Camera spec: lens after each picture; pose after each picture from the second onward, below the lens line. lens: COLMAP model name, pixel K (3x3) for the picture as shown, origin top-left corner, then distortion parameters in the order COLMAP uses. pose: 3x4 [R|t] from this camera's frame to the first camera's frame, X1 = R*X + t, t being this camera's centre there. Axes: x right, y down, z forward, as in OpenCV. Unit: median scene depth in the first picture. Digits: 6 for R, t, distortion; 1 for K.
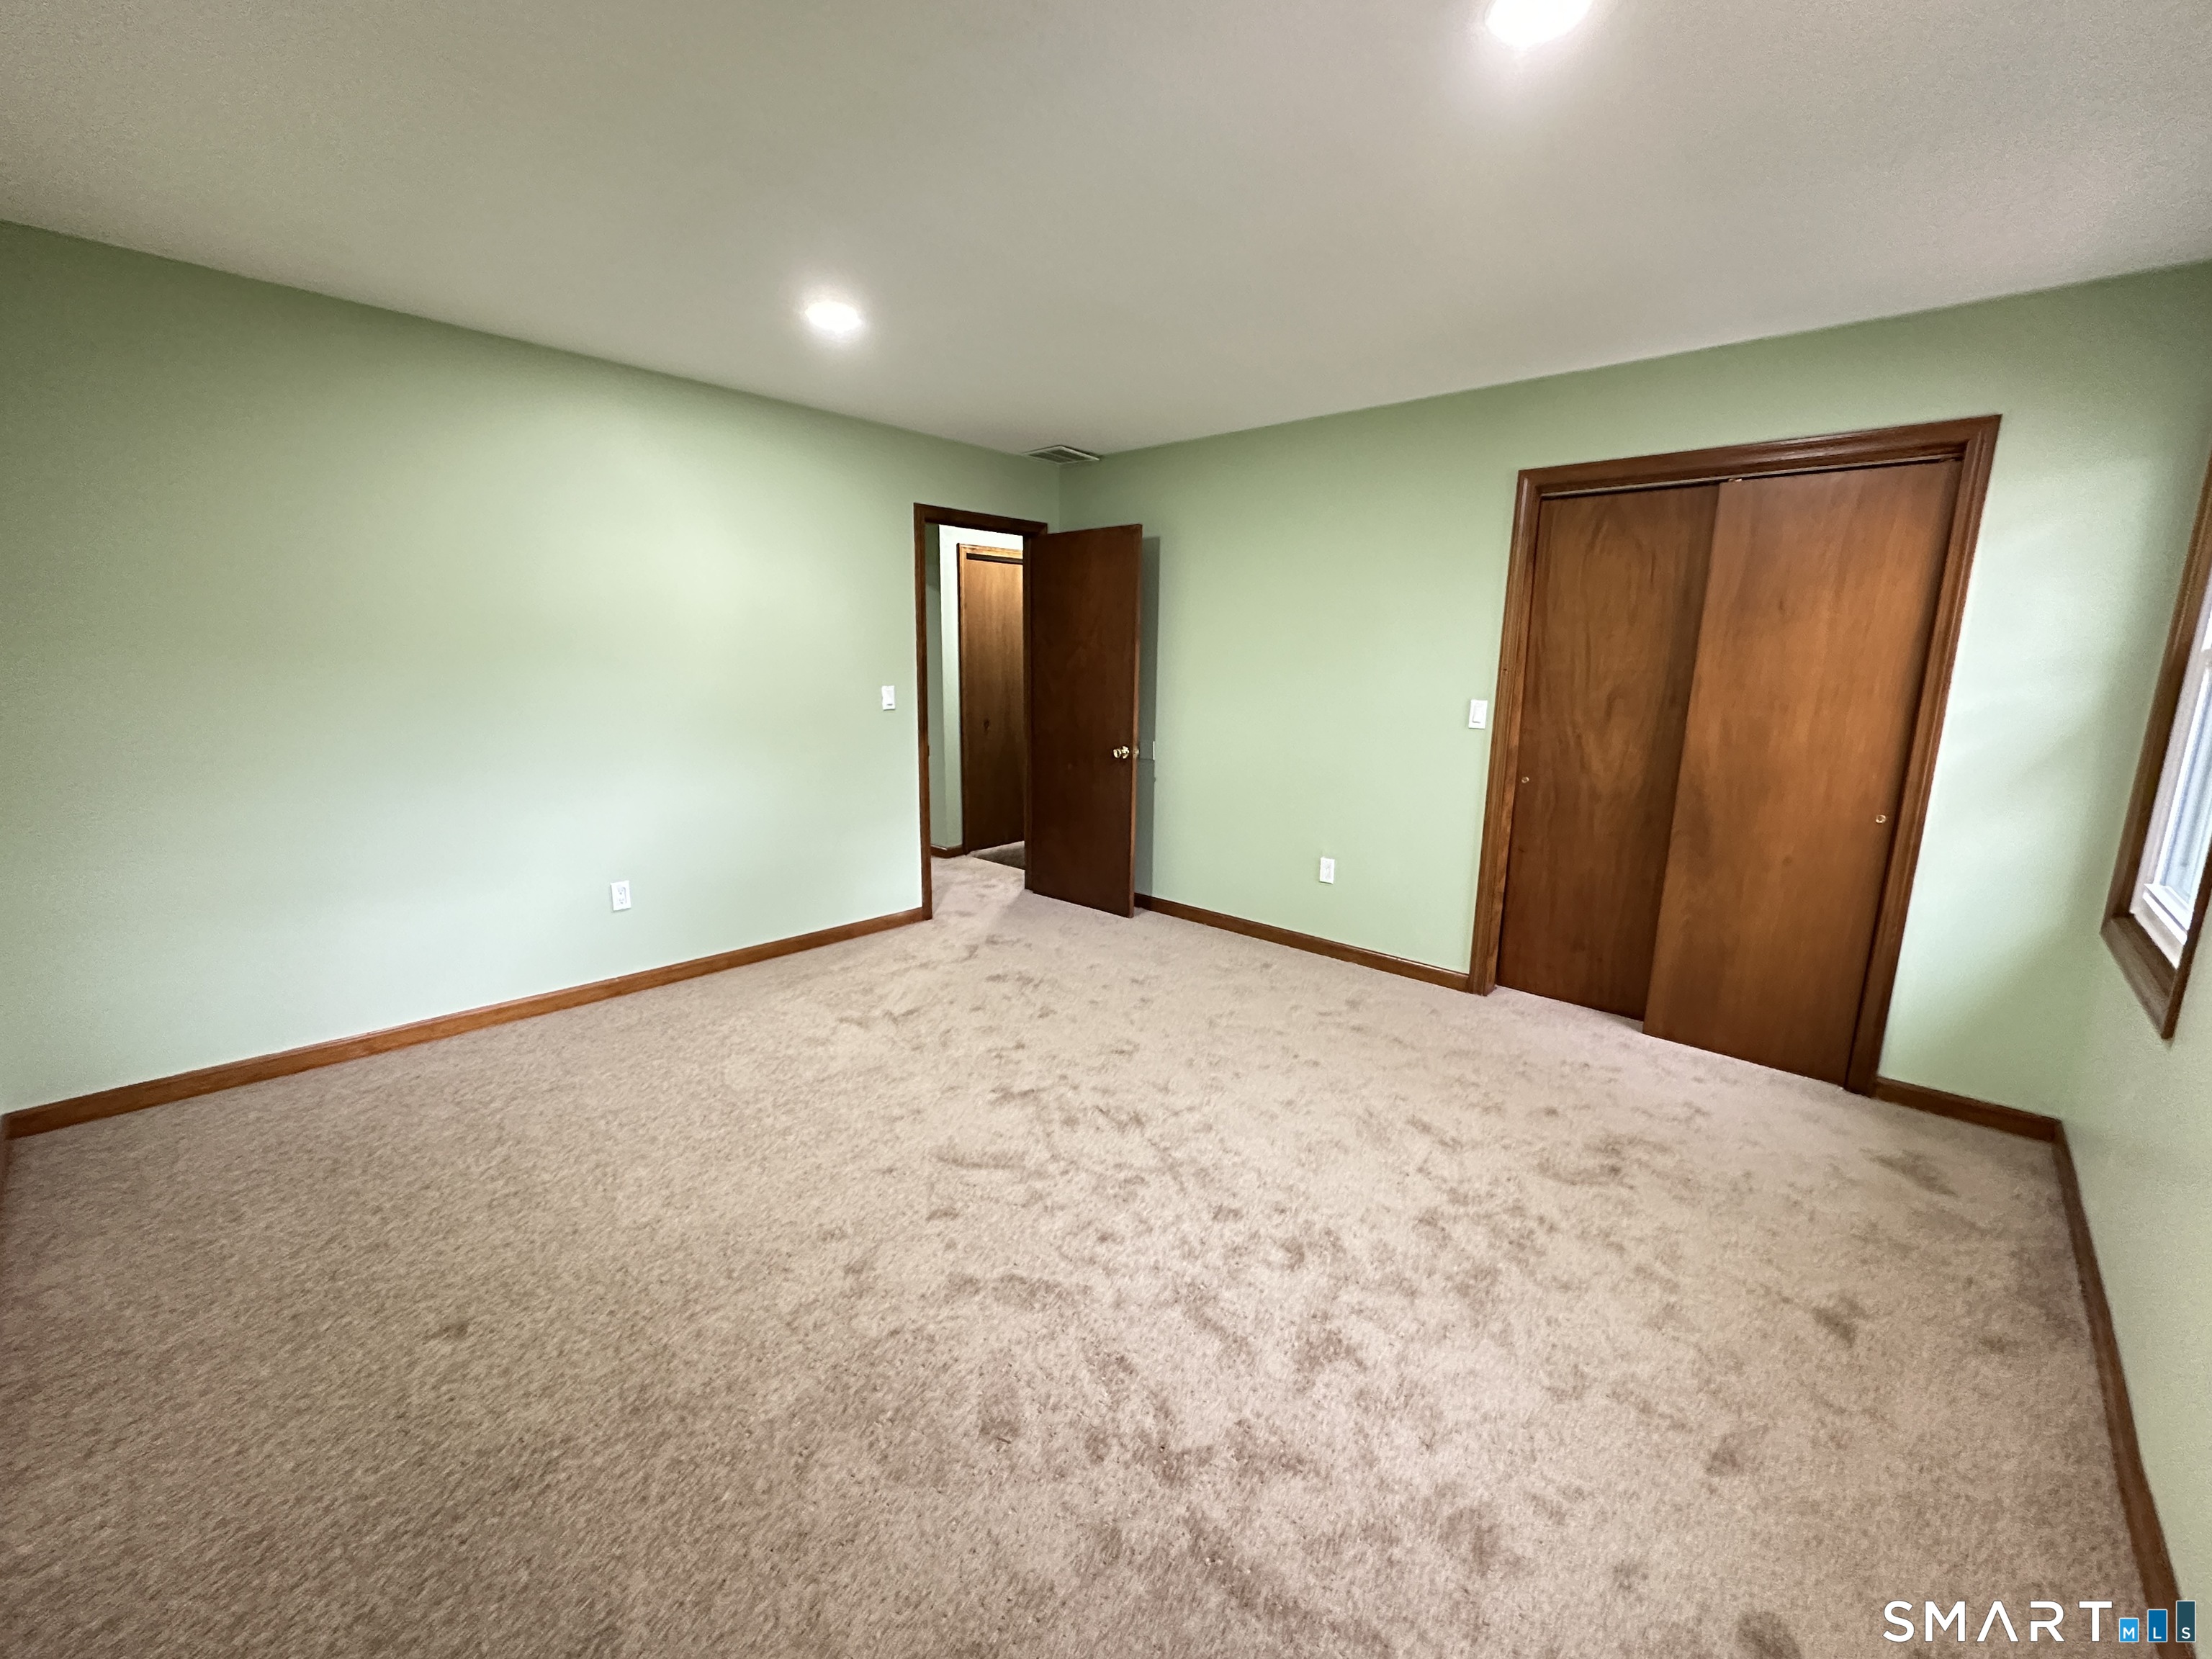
lens RADIAL K [[892.7, 0, 1106.0], [0, 892.7, 829.5], [0, 0, 1]] dist [0.000708, 0.000080]
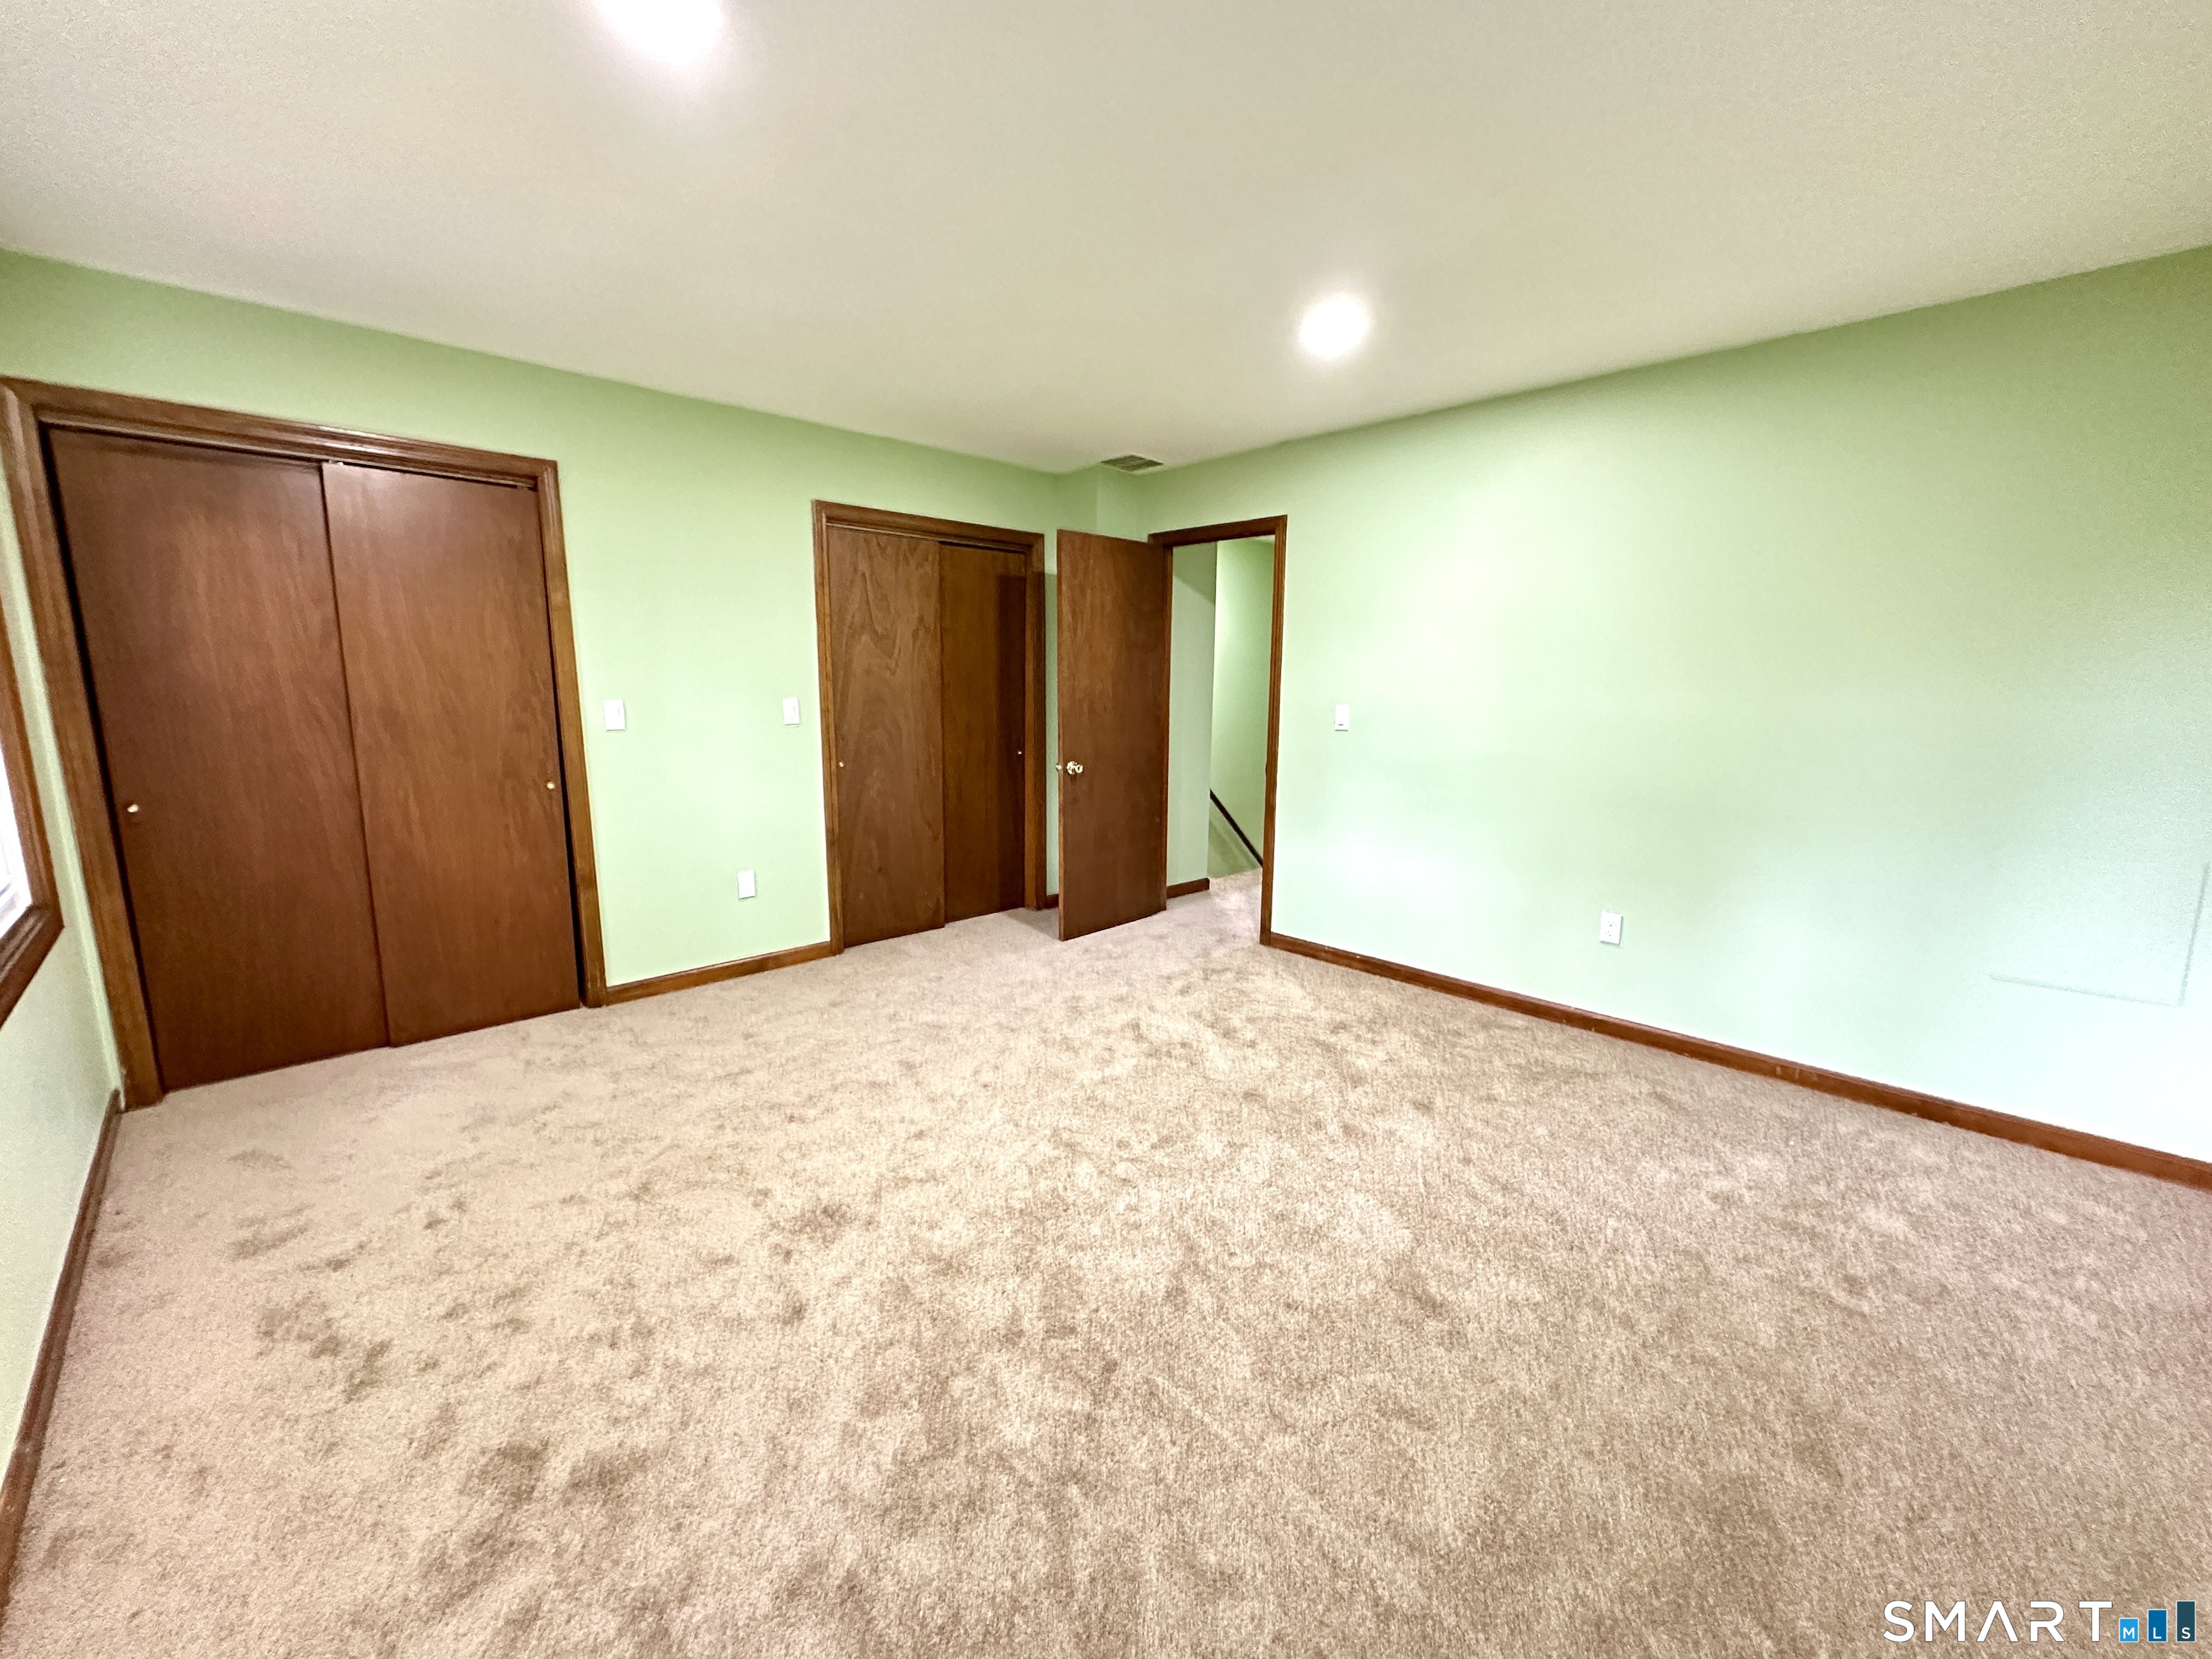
lens RADIAL K [[892.7, 0, 1106.0], [0, 892.7, 829.5], [0, 0, 1]] dist [0.000708, 0.000080]
pose [[0.047831, -0.184677, 0.981635, -0.654785], [0.175825, 0.968971, 0.173728, -0.109423], [-0.983259, 0.164287, 0.078817, 0.540165]]
